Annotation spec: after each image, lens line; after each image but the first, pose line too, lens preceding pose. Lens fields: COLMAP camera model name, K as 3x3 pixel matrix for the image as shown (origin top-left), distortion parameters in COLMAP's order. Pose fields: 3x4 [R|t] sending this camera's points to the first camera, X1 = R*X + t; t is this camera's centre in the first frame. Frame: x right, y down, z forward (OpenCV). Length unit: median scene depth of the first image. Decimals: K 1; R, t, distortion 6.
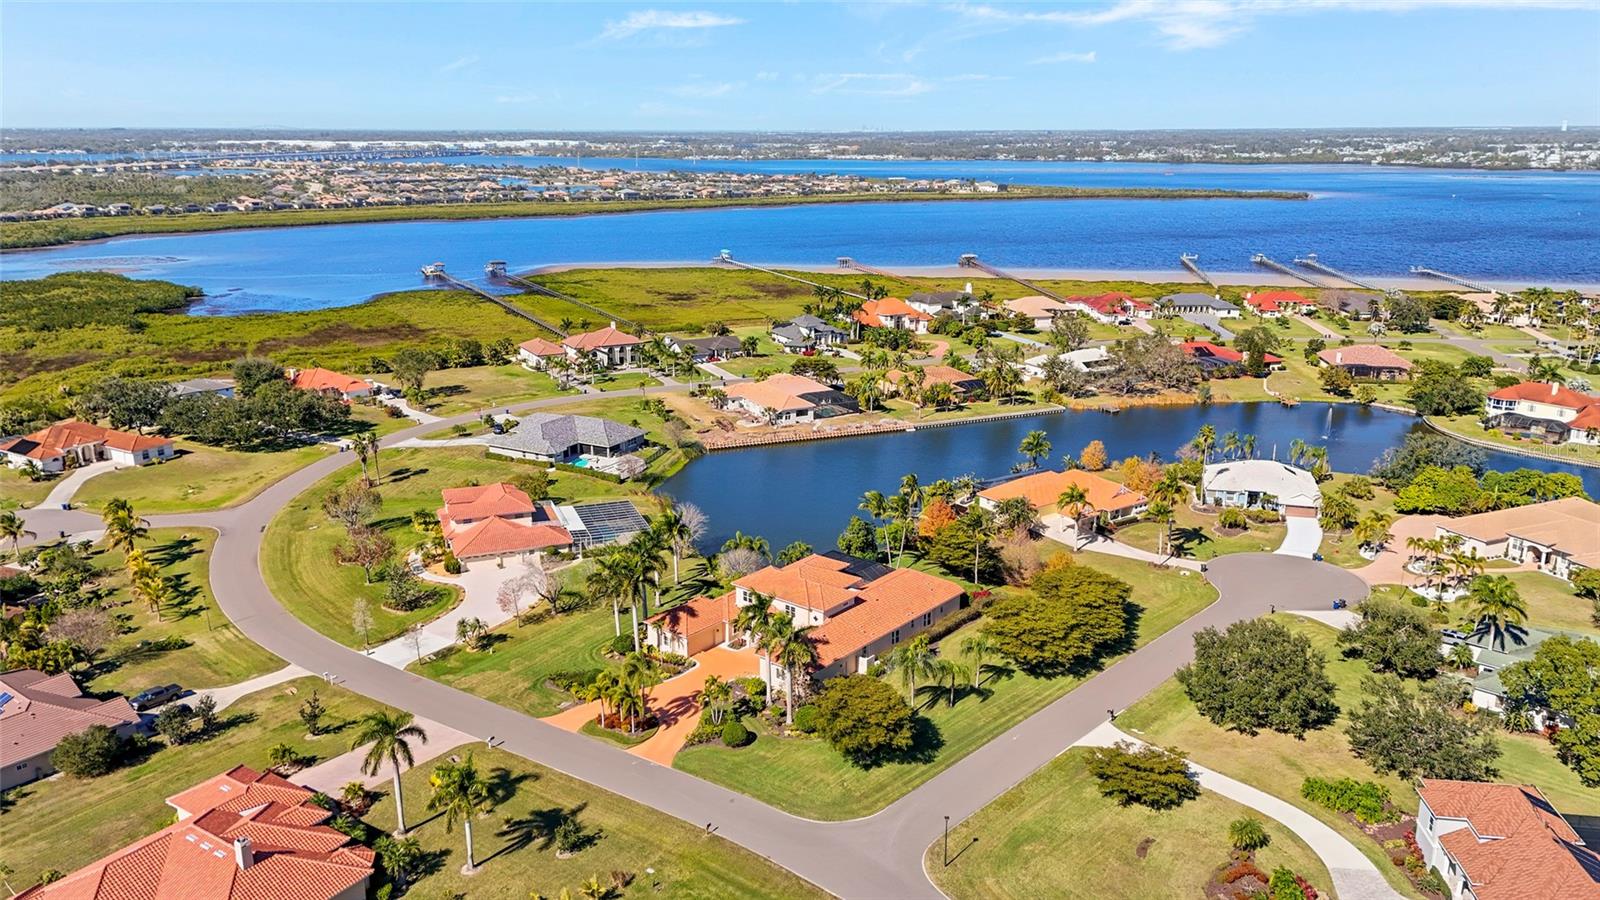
lens RADIAL K [[1136.2, 0, 800.0], [0, 1136.2, 450.0], [0, 0, 1]] dist [0.068438, -0.075791]
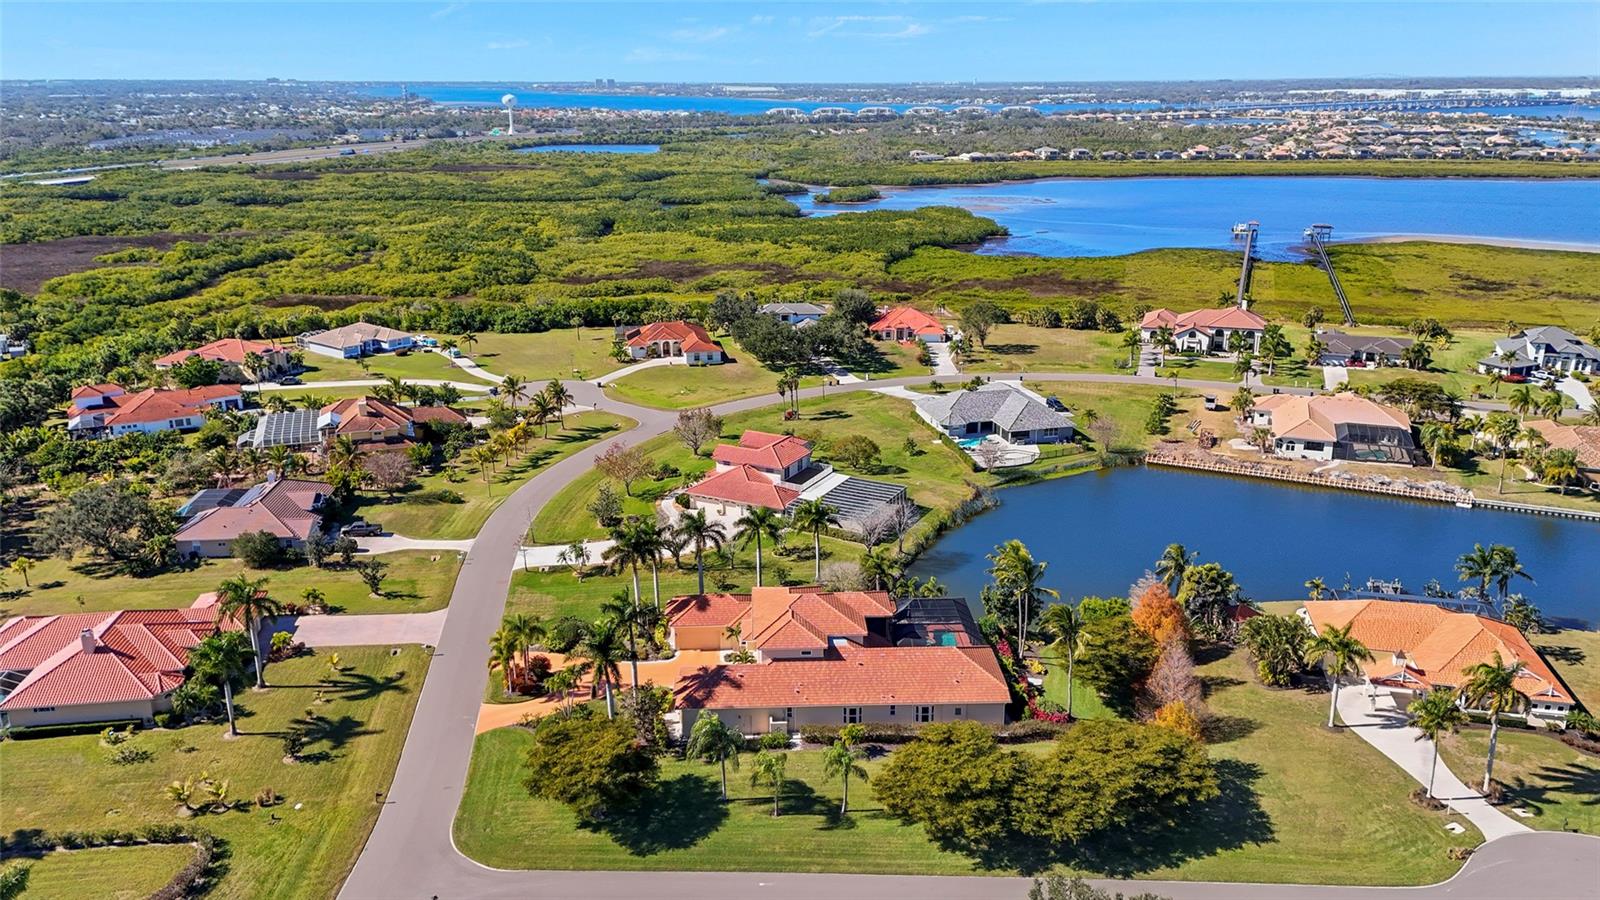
lens RADIAL K [[1164.0, 0, 799.5], [0, 1164.0, 374.8], [0, 0, 1]] dist [0.038374, -0.003750]
pose [[0.681960, 0.174488, -0.710271, 0.316207], [-0.192280, 0.979737, 0.056070, -0.057242], [0.705662, 0.098333, 0.701692, 0.200603]]
